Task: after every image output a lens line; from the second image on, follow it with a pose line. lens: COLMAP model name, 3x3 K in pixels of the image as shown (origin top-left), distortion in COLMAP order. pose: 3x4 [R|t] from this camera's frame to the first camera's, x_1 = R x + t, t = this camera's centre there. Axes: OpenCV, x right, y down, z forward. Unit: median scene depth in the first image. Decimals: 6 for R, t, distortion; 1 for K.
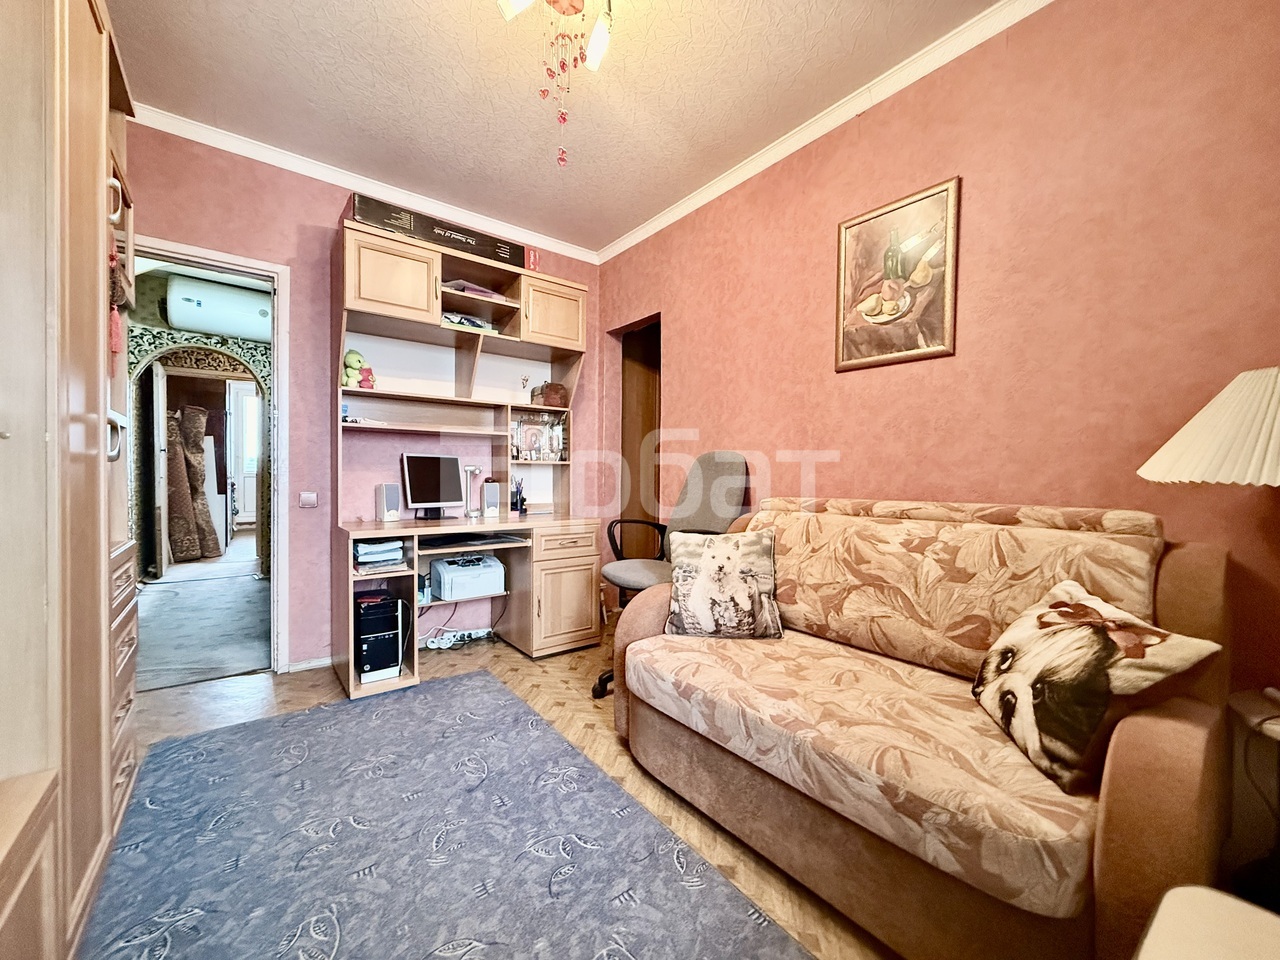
lens RADIAL K [[508.4, 0, 635.7], [0, 508.4, 479.5], [0, 0, 1]] dist [-0.001073, 0.000091]
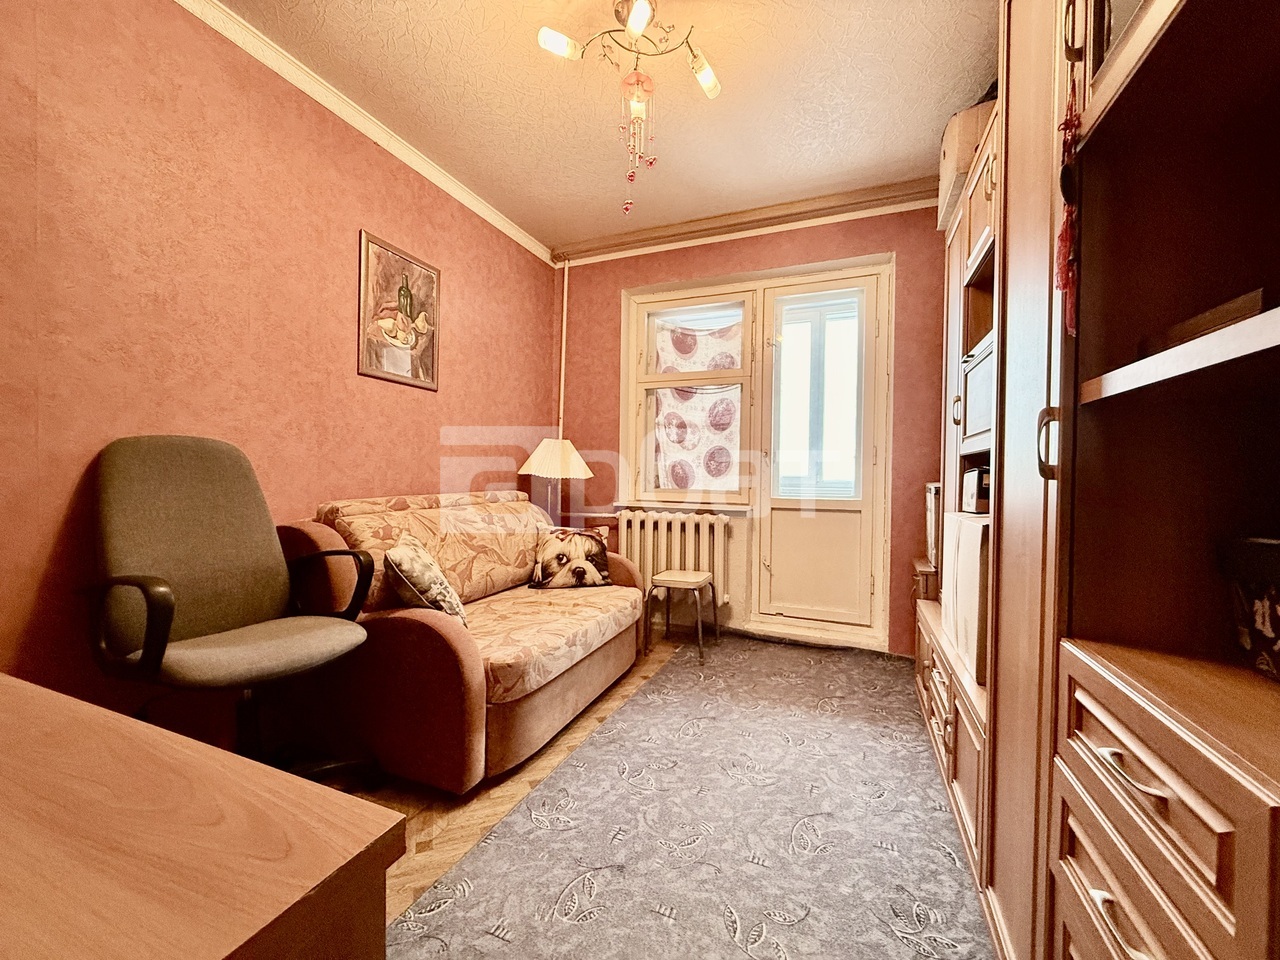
lens RADIAL K [[508.4, 0, 639.1], [0, 508.4, 478.5], [0, 0, 1]] dist [-0.001073, 0.000091]
pose [[-0.499727, -0.021364, 0.865919, -1.014579], [-0.006744, 0.999761, 0.020774, -0.034885], [-0.866157, 0.004541, -0.499752, 1.347900]]
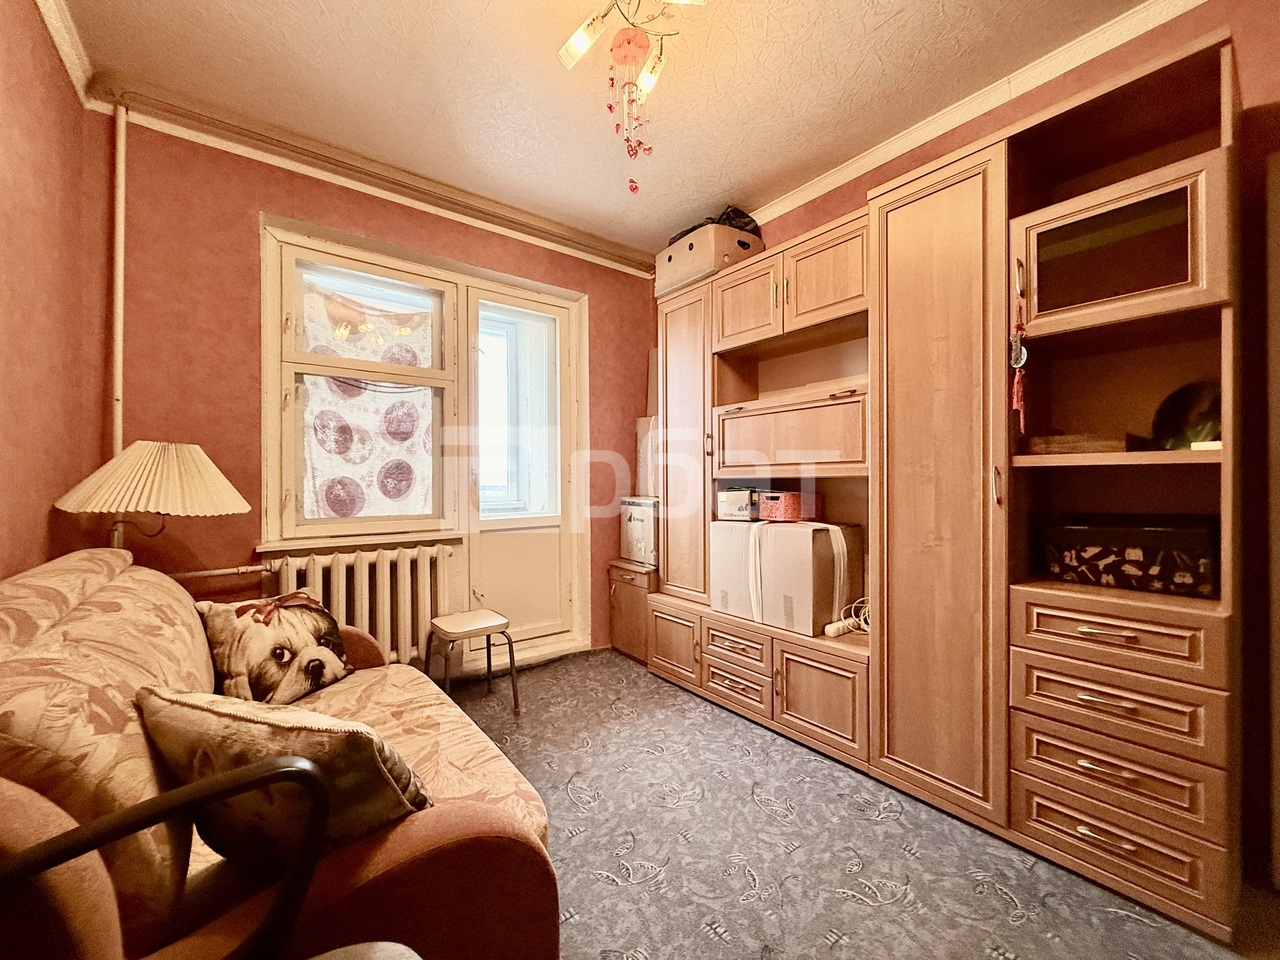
lens RADIAL K [[508.4, 0, 635.0], [0, 508.4, 479.9], [0, 0, 1]] dist [-0.001073, 0.000091]
pose [[-0.999989, -0.001711, 0.004331, -0.131747], [-0.001675, 0.999963, 0.008429, -0.077181], [-0.004346, 0.008422, -0.999955, 1.693224]]
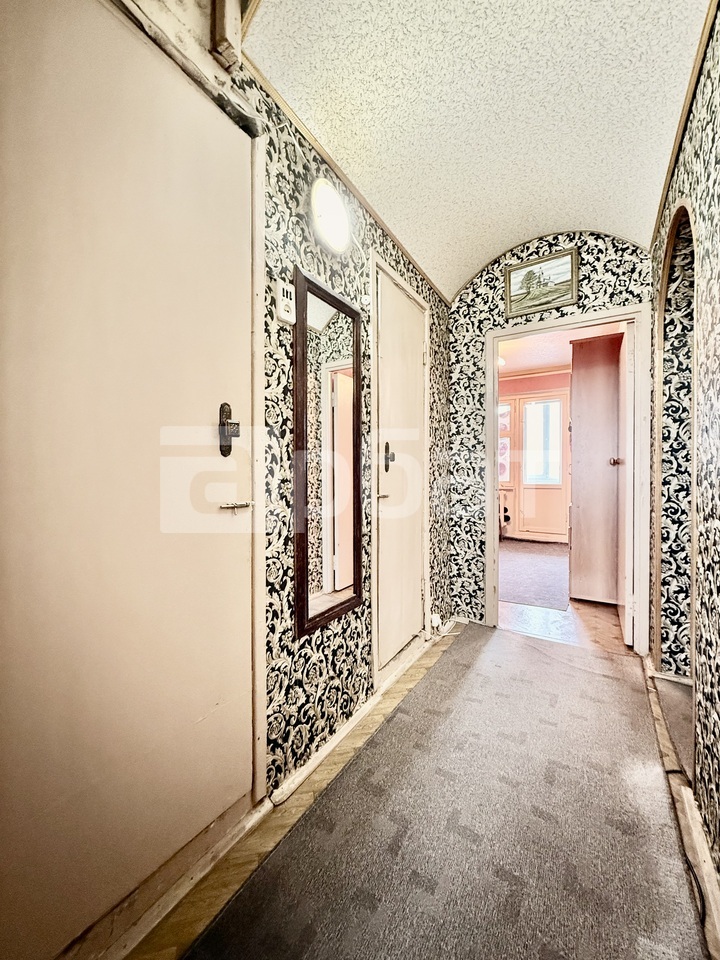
lens RADIAL K [[381.3, 0, 359.4], [0, 381.3, 477.7], [0, 0, 1]] dist [-0.001073, 0.000091]
pose [[-0.350497, -0.011508, 0.936493, -2.454700], [0.008461, 0.999845, 0.015453, -0.040240], [-0.936526, 0.013340, -0.350345, 2.689921]]
